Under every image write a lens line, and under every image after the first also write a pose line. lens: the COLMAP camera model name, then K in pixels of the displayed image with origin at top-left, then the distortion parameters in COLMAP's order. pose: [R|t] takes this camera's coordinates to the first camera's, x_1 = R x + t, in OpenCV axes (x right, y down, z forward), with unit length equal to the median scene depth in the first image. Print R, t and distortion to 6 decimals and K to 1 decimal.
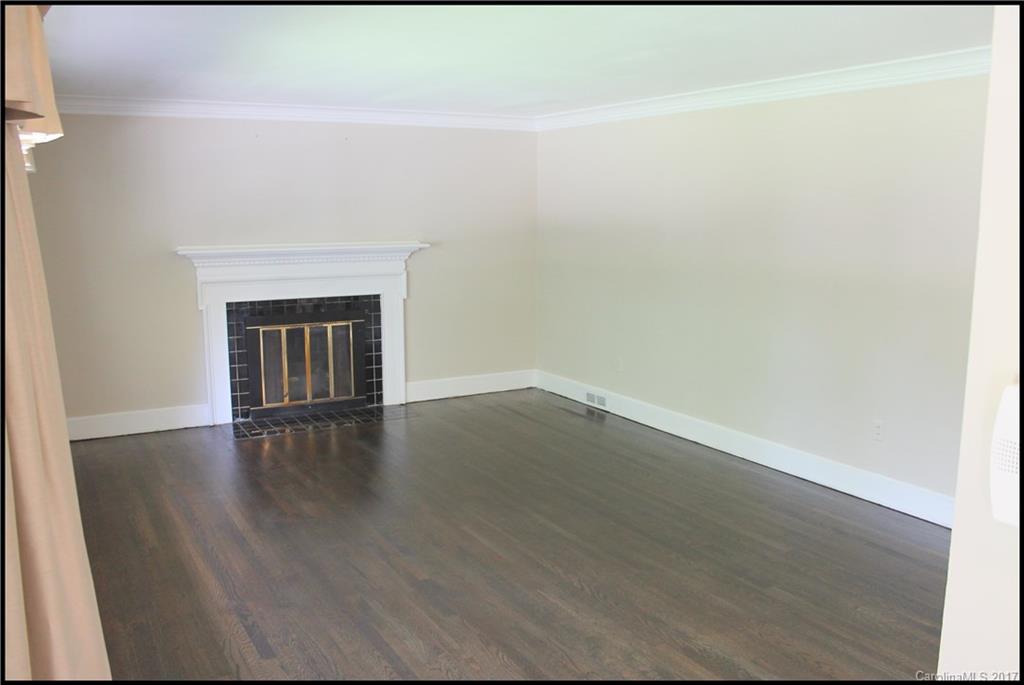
lens RADIAL K [[873.8, 0, 512.0], [0, 873.8, 342.5], [0, 0, 1]] dist [-0.102778, 0.005280]
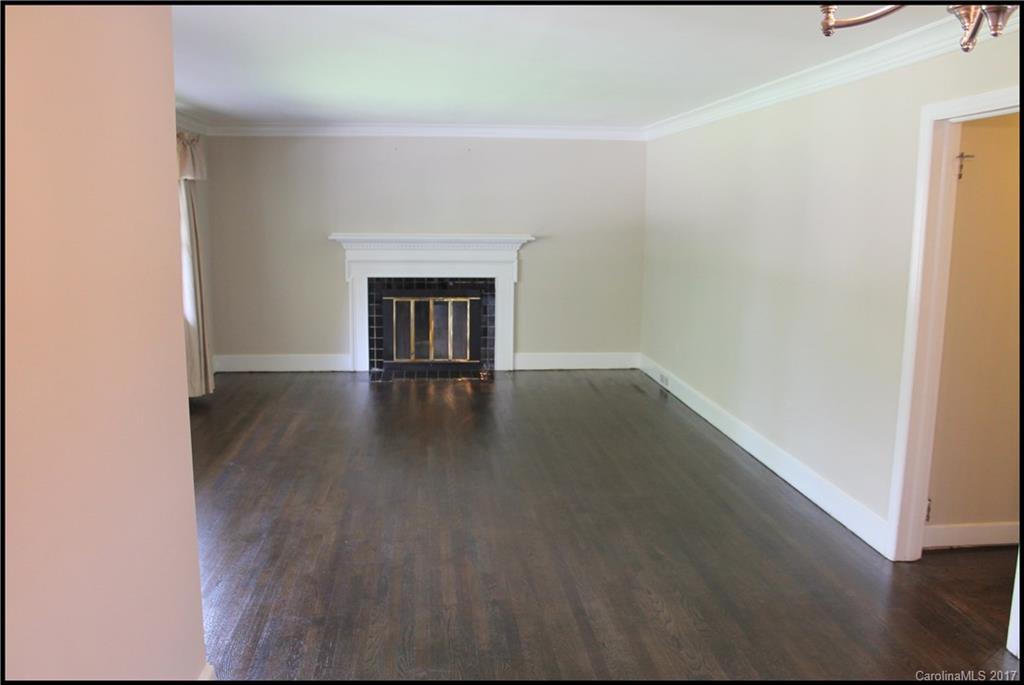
lens RADIAL K [[873.8, 0, 512.0], [0, 873.8, 342.5], [0, 0, 1]] dist [-0.102778, 0.005280]
pose [[0.915649, 0.071892, -0.395497, 0.373836], [-0.072137, 0.997293, 0.014273, 0.016087], [0.395452, 0.015461, 0.918356, -0.109585]]
